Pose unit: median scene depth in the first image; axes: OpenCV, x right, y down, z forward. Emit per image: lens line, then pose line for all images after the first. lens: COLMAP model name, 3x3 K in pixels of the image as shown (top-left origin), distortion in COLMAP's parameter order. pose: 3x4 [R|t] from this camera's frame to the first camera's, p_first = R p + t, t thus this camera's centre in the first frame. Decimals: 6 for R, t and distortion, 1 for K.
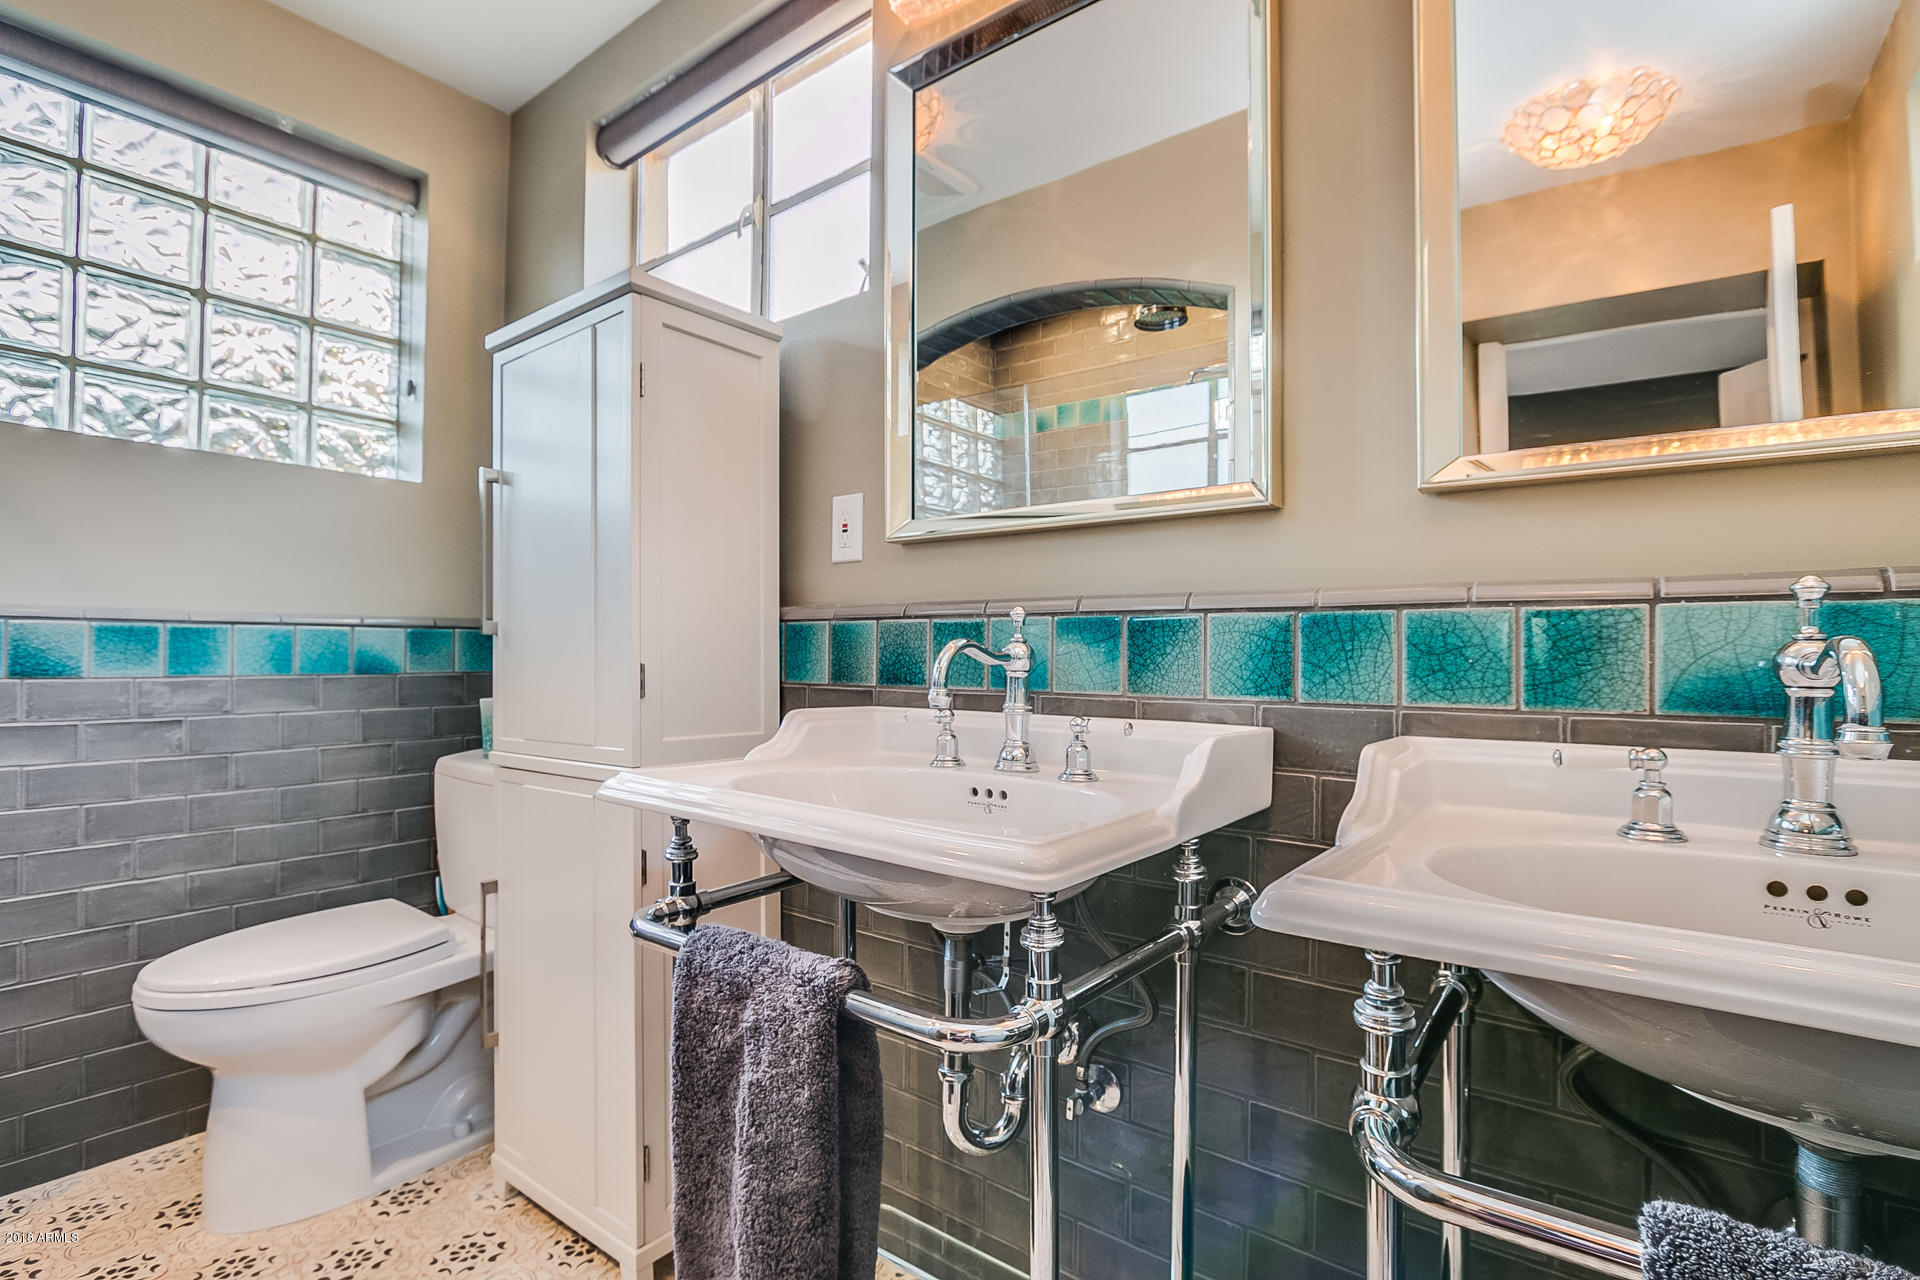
lens RADIAL K [[879.7, 0, 959.2], [0, 879.7, 642.9], [0, 0, 1]] dist [-0.016438, 0.000915]
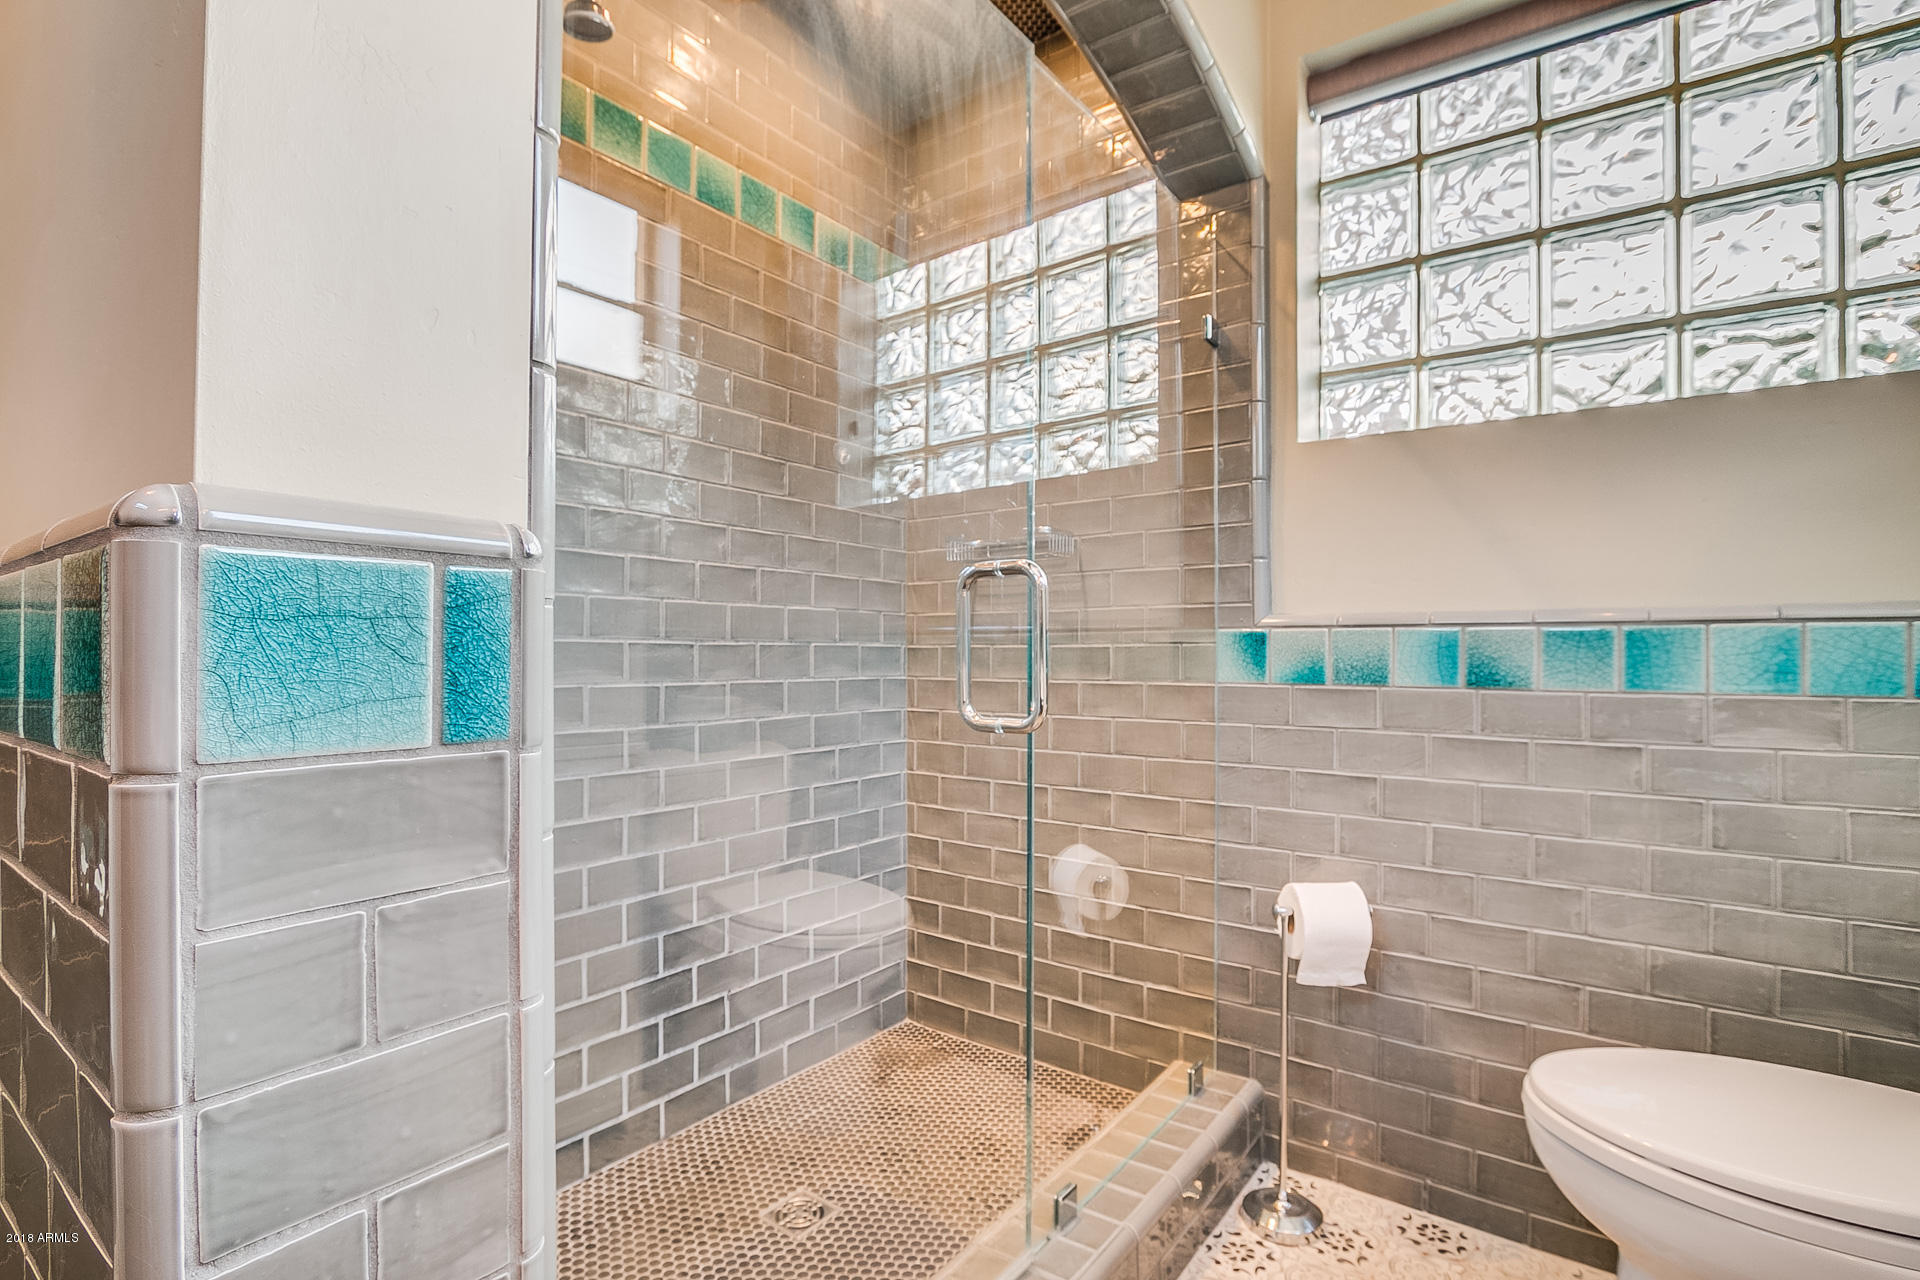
lens RADIAL K [[879.7, 0, 960.0], [0, 879.7, 644.9], [0, 0, 1]] dist [-0.016438, 0.000915]
pose [[0.037249, -0.007756, -0.999276, -0.131167], [0.014370, 0.999871, -0.007225, -0.007286], [0.999203, -0.014090, 0.037356, 0.356641]]
